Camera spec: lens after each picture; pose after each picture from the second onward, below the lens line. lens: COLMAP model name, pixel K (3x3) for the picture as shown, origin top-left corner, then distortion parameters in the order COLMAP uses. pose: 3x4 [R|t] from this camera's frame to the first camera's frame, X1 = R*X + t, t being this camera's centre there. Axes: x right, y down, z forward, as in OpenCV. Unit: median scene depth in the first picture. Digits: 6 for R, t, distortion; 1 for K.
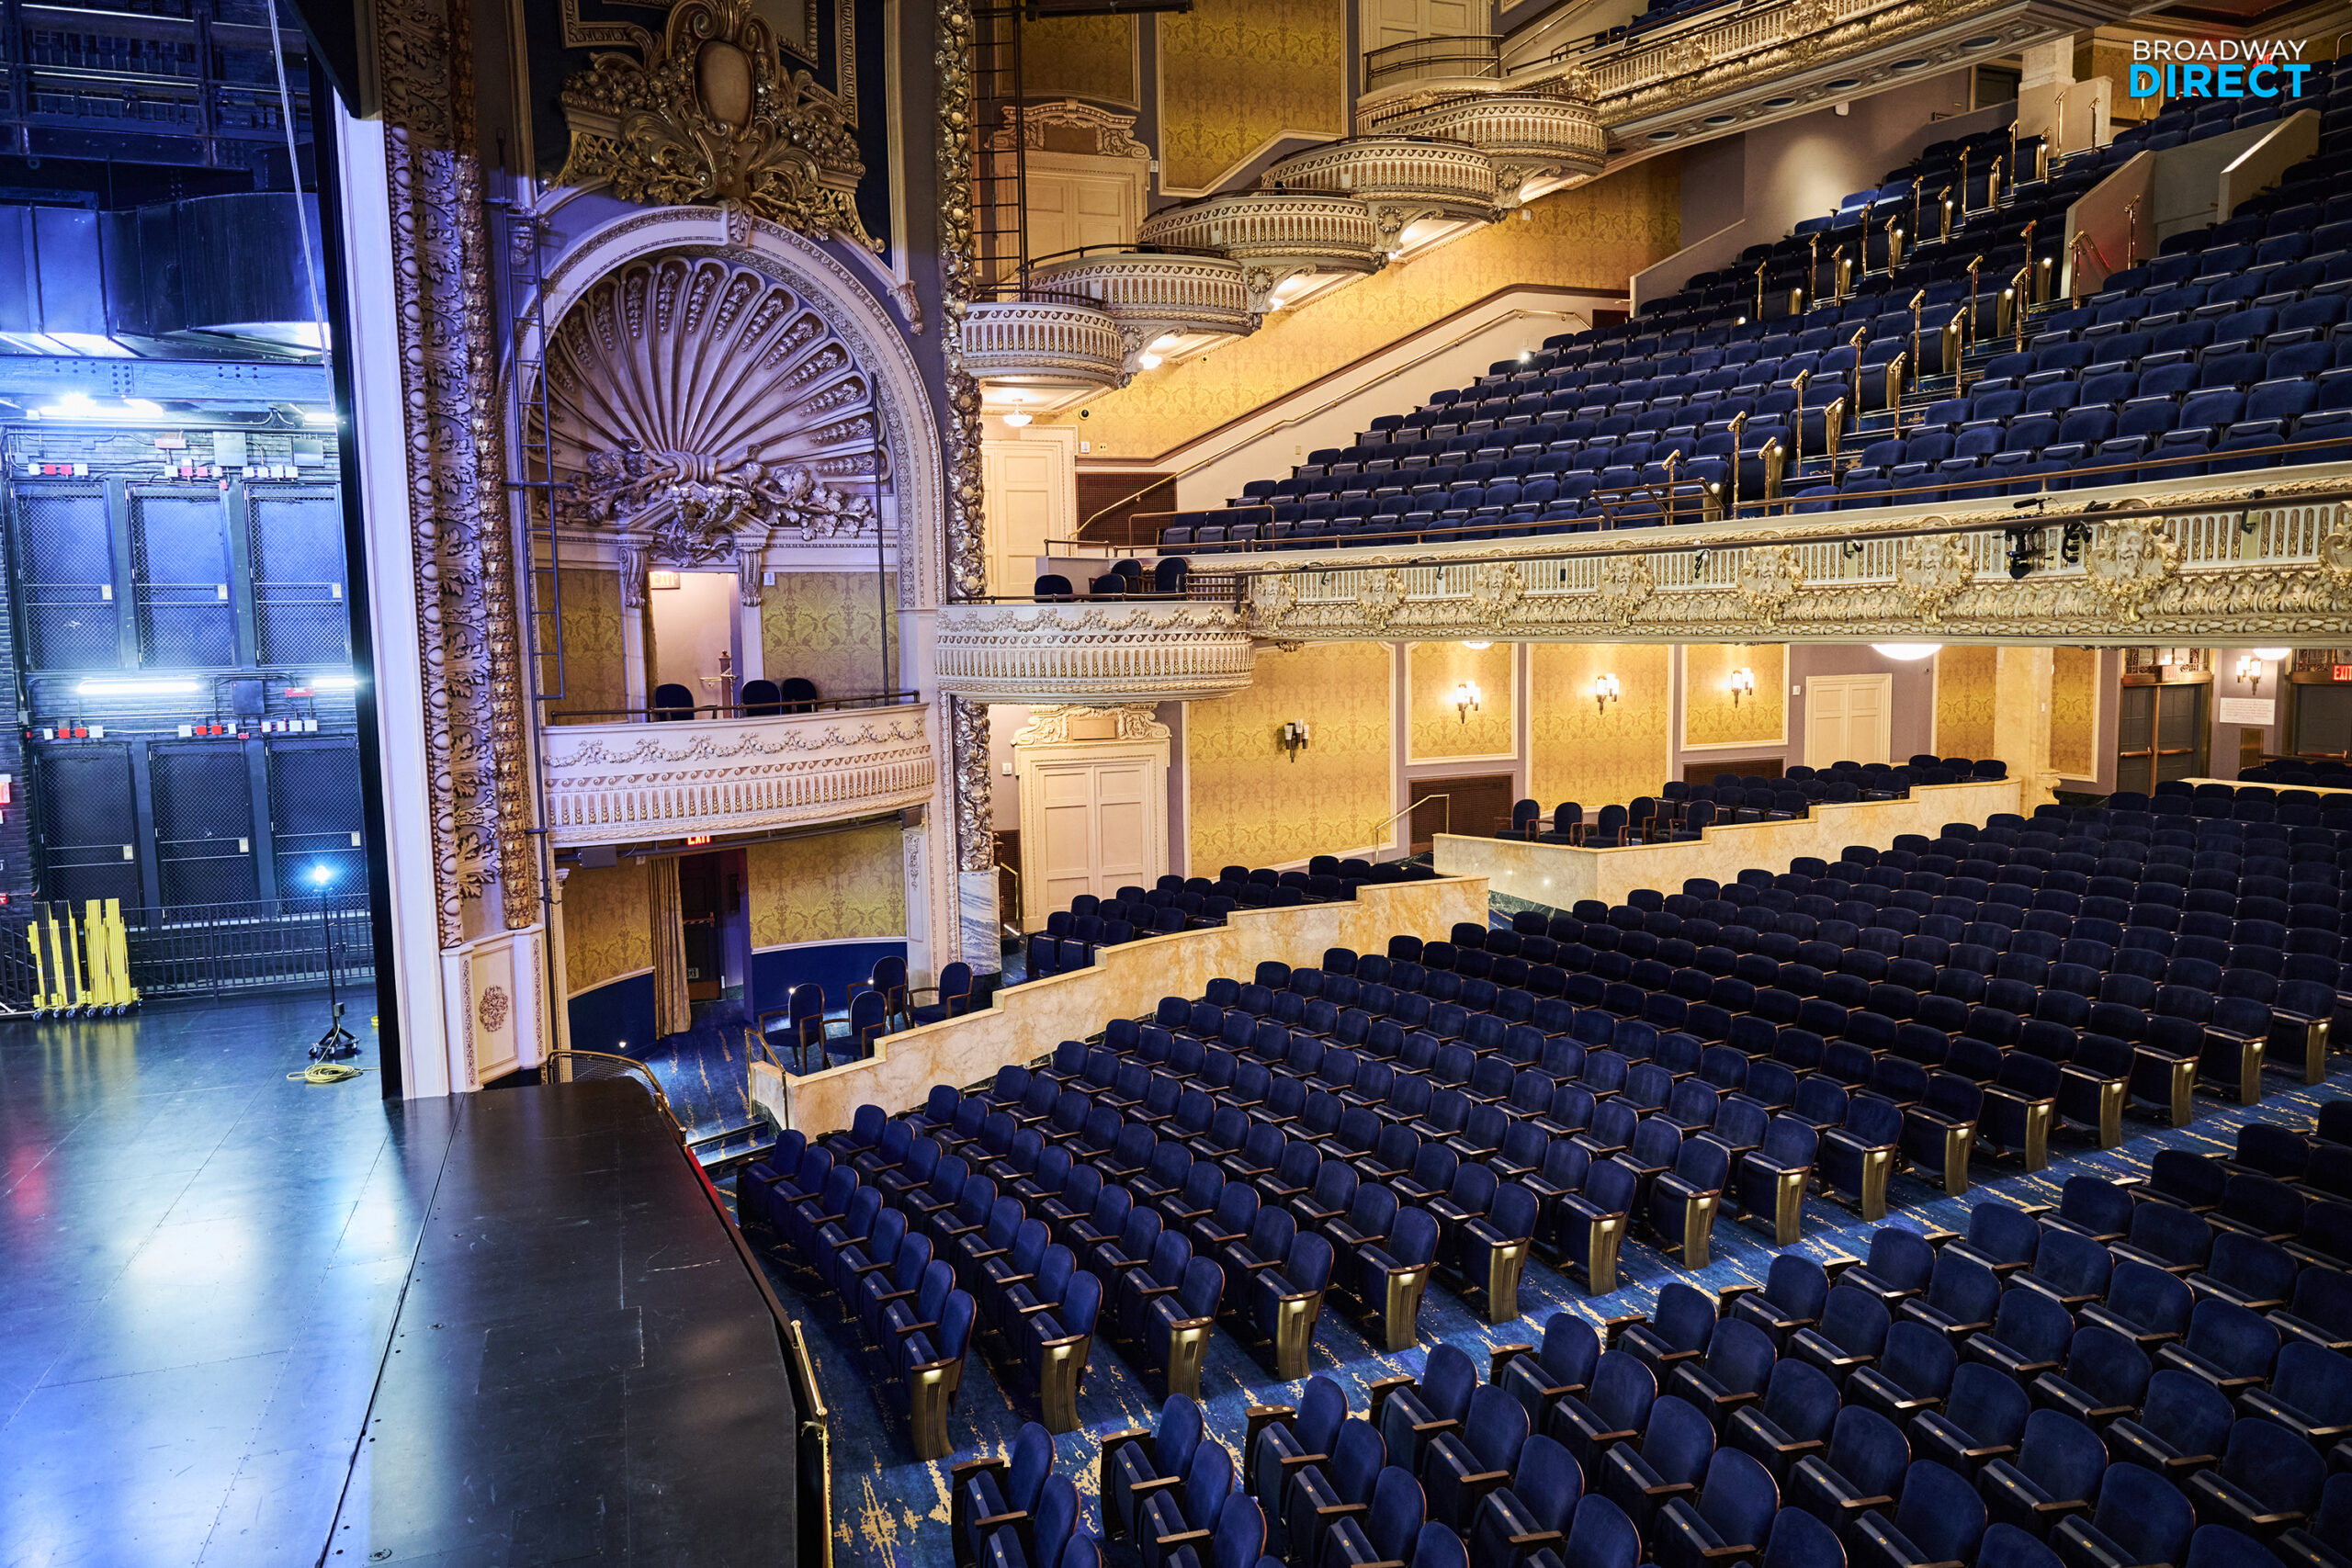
lens RADIAL K [[1574.8, 0, 1168.5], [0, 1574.8, 781.7], [0, 0, 1]] dist [-0.000642, 0.001869]
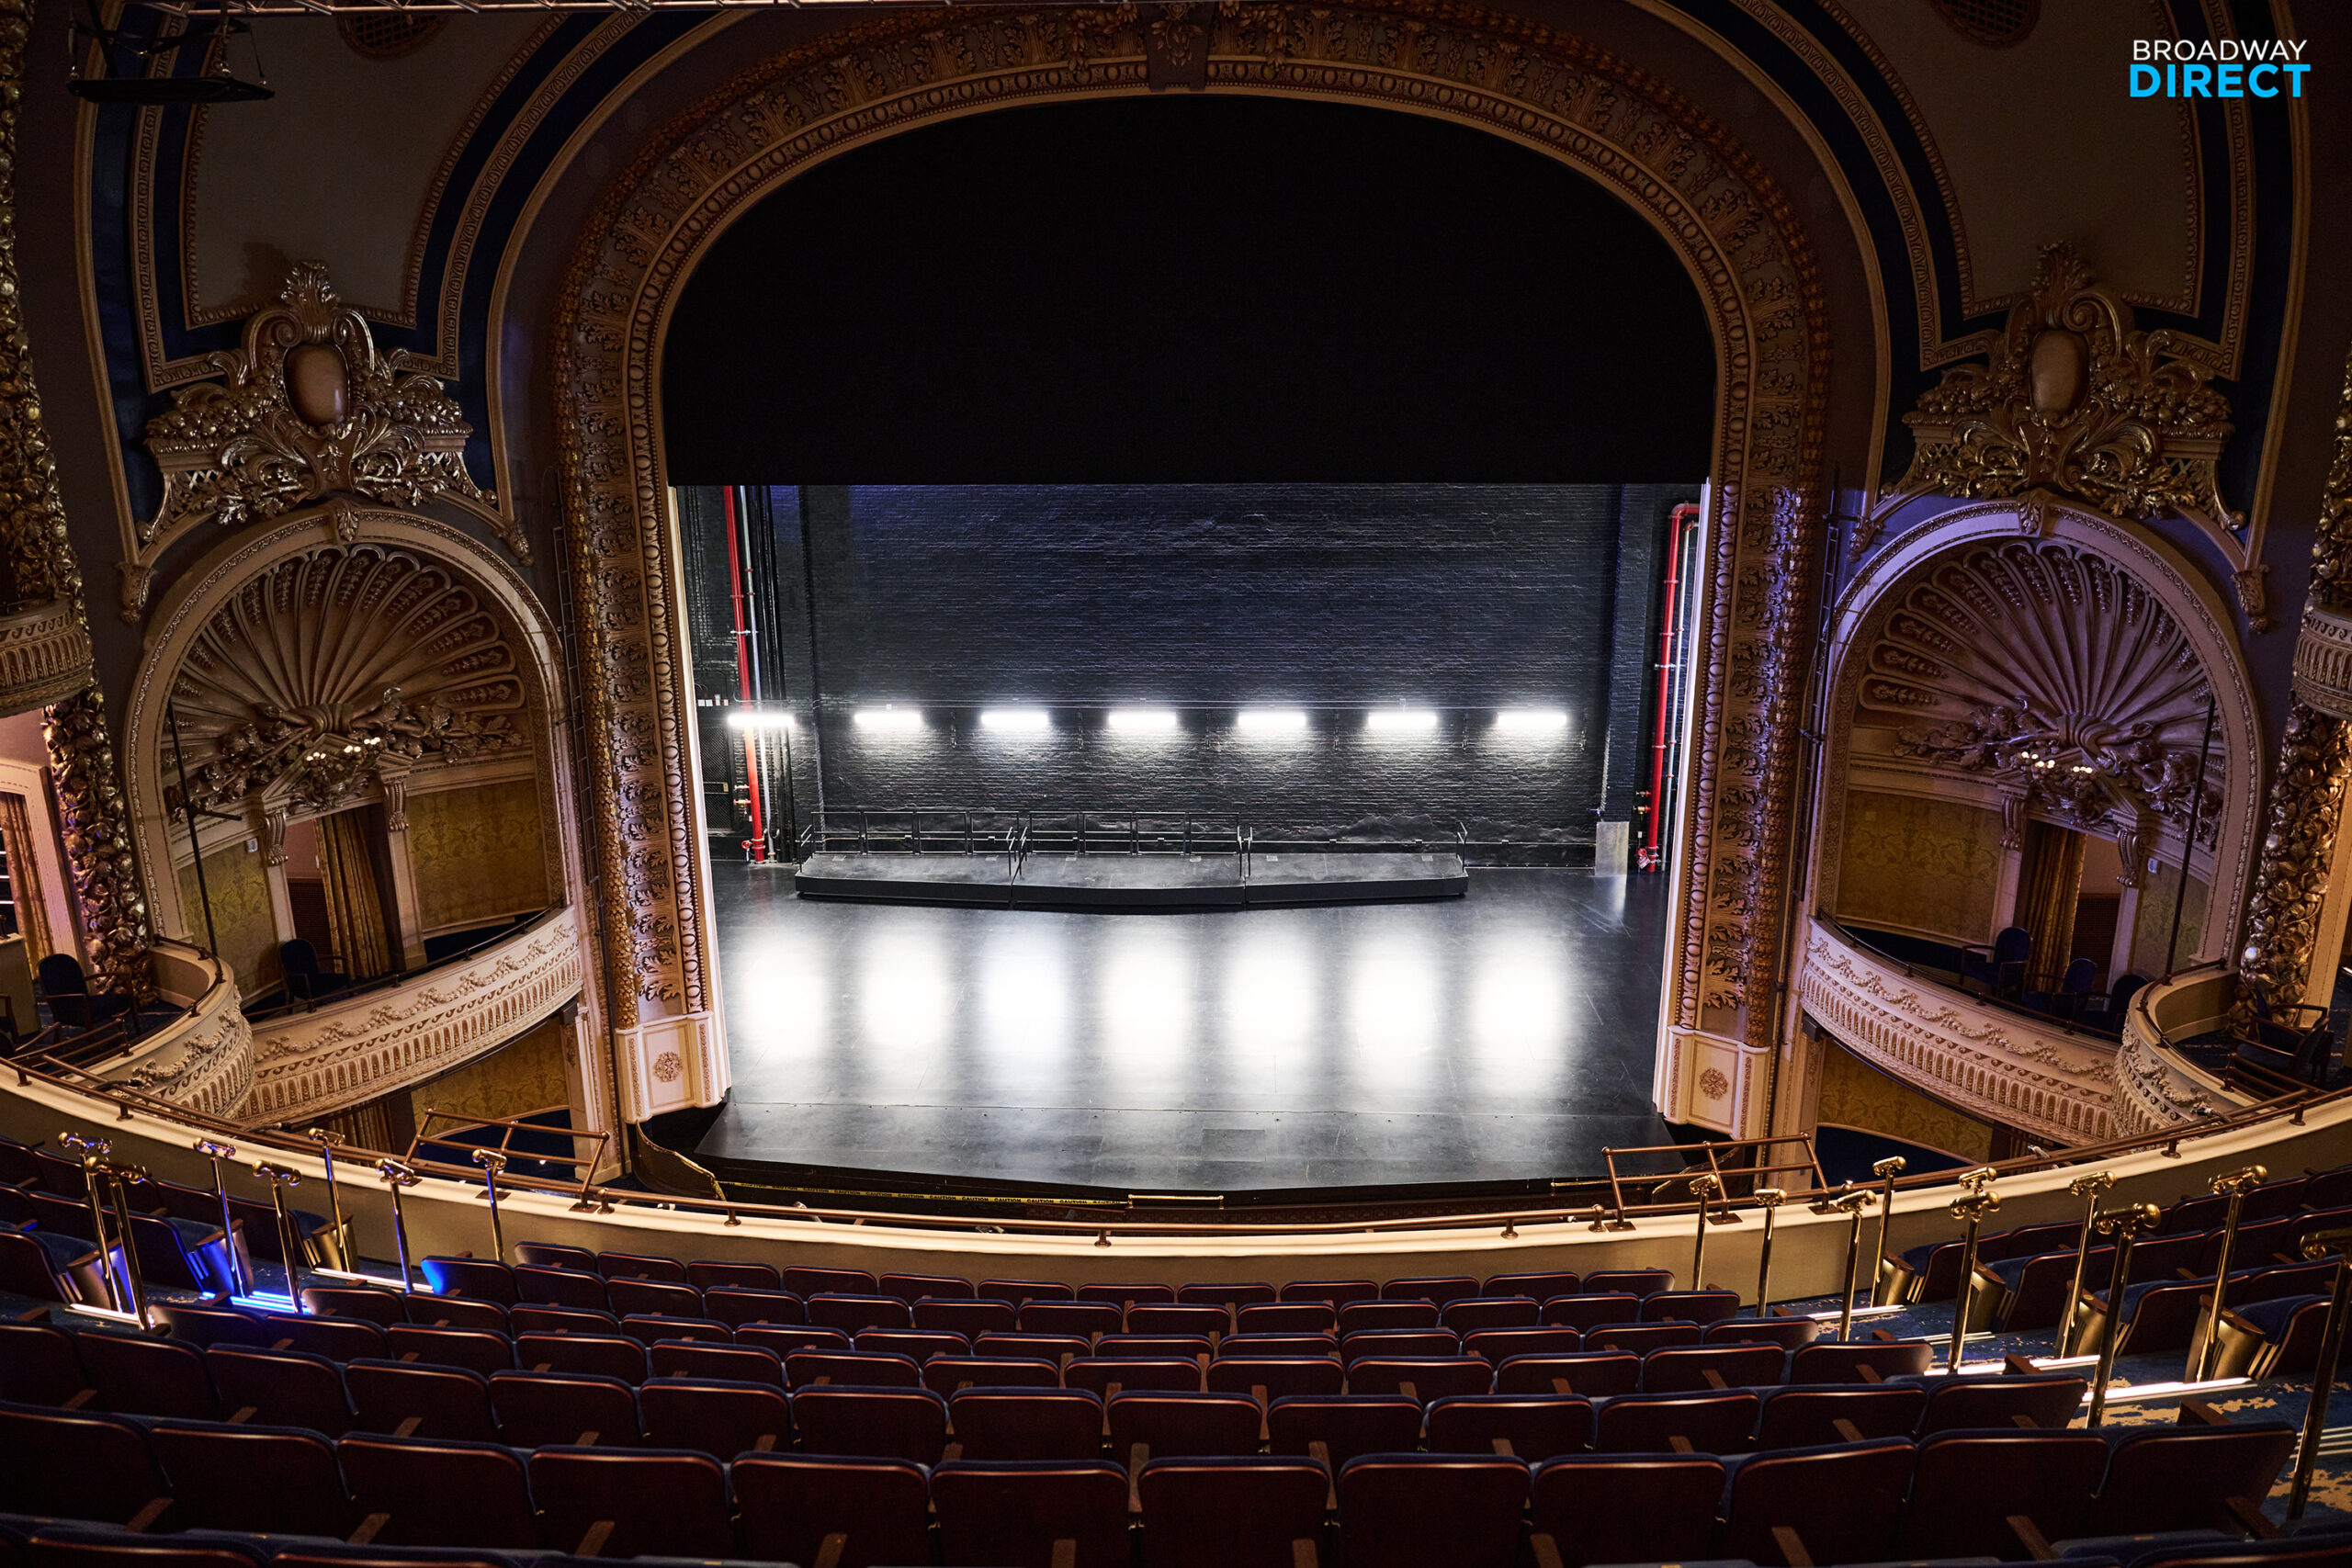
lens RADIAL K [[1574.8, 0, 1183.3], [0, 1574.8, 780.2], [0, 0, 1]] dist [-0.000642, 0.001869]
pose [[-0.377015, 0.265257, -0.887411, 0.714672], [-0.077078, 0.945804, 0.315458, -0.400830], [0.922994, 0.187333, -0.336137, 0.751629]]
